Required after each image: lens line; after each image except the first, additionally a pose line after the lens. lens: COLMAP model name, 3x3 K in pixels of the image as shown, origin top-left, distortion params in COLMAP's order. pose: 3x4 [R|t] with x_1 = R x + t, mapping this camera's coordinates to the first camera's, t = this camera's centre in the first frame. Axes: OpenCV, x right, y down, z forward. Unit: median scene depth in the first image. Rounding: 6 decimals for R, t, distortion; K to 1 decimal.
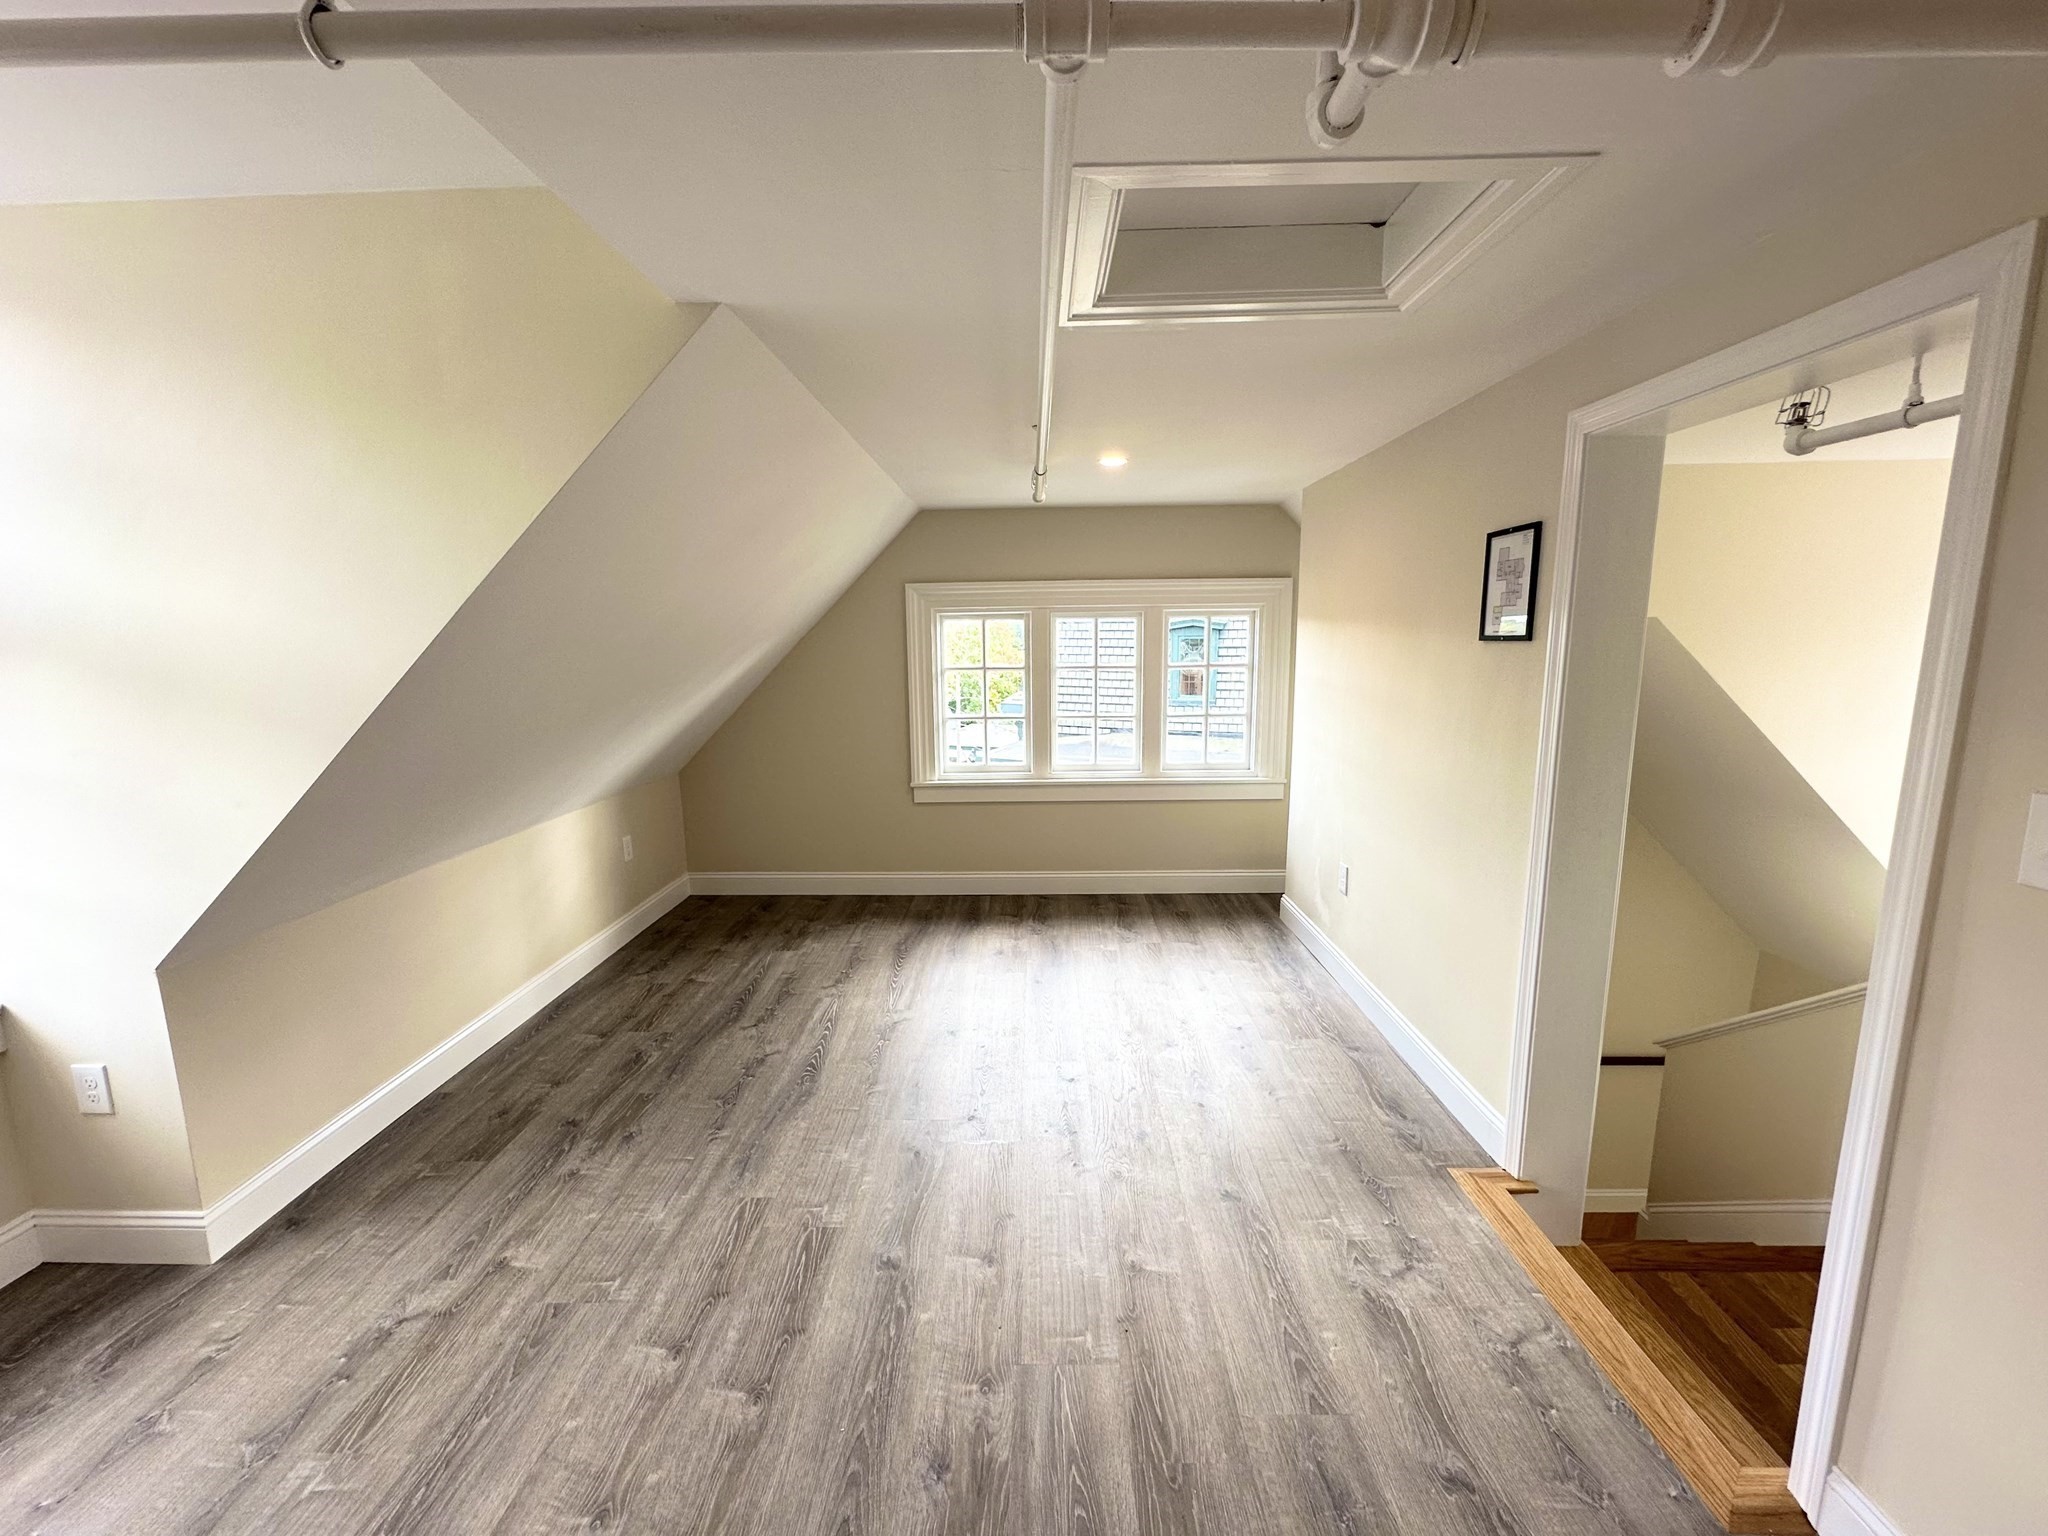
lens RADIAL K [[817.8, 0, 1023.5], [0, 817.8, 769.9], [0, 0, 1]] dist [-0.004213, 0.000179]
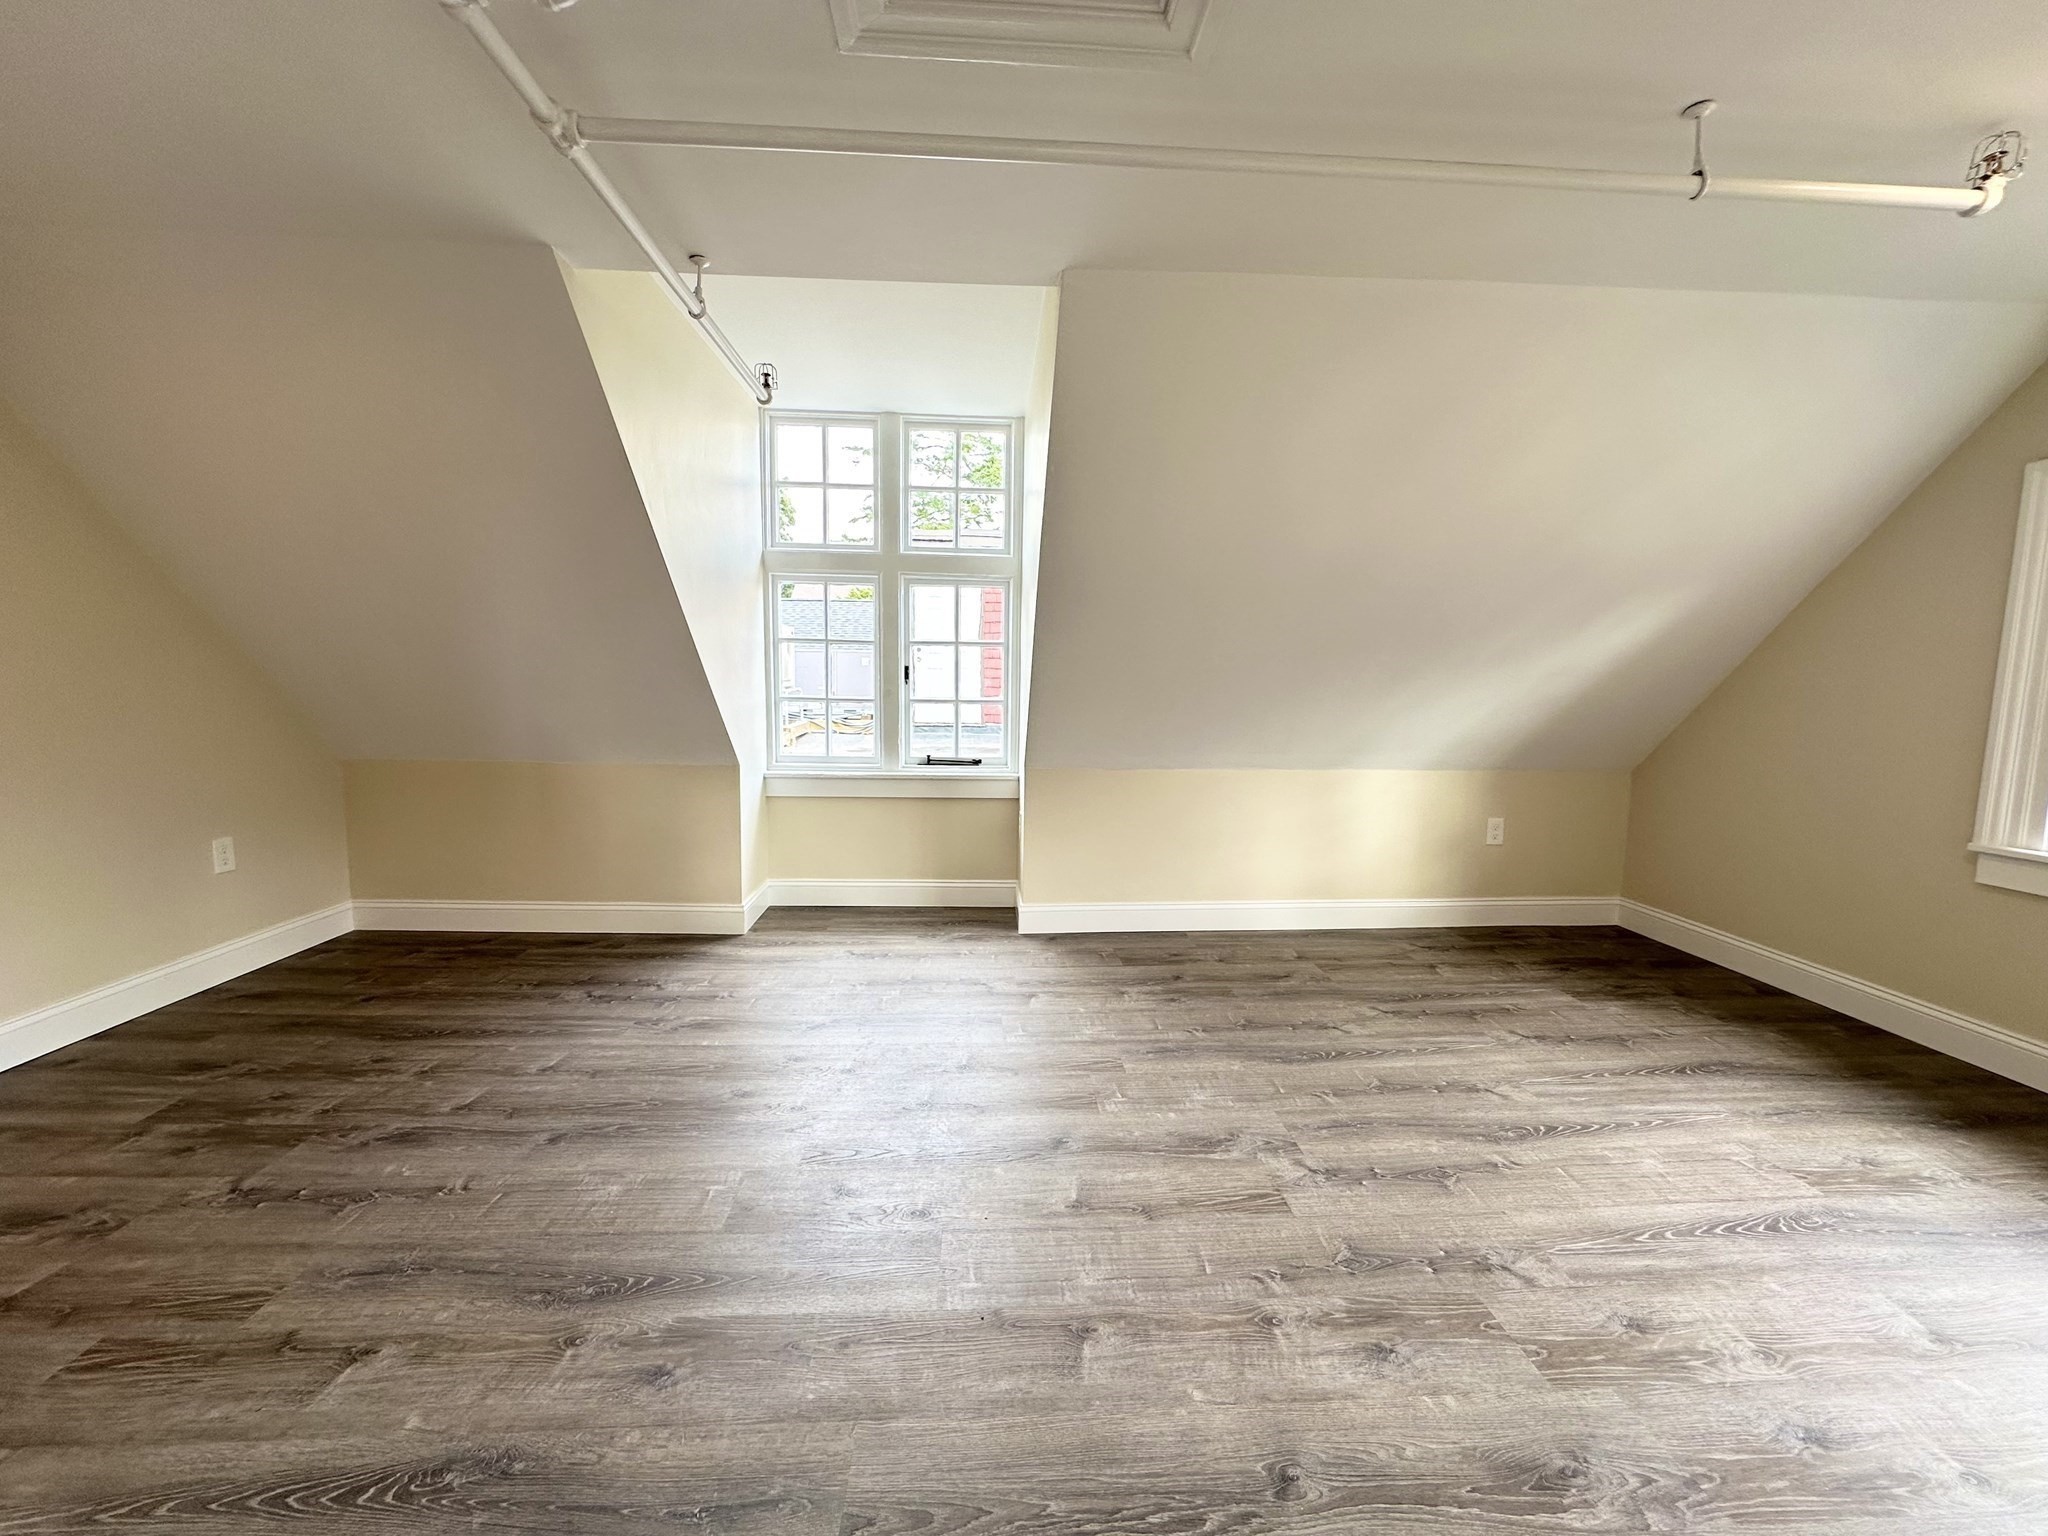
lens RADIAL K [[817.8, 0, 1024.4], [0, 817.8, 765.5], [0, 0, 1]] dist [-0.004213, 0.000179]
pose [[0.066399, 0.114507, -0.991201, 0.453932], [-0.173183, 0.979638, 0.101570, 0.025181], [0.982649, 0.164915, 0.084878, 0.452455]]
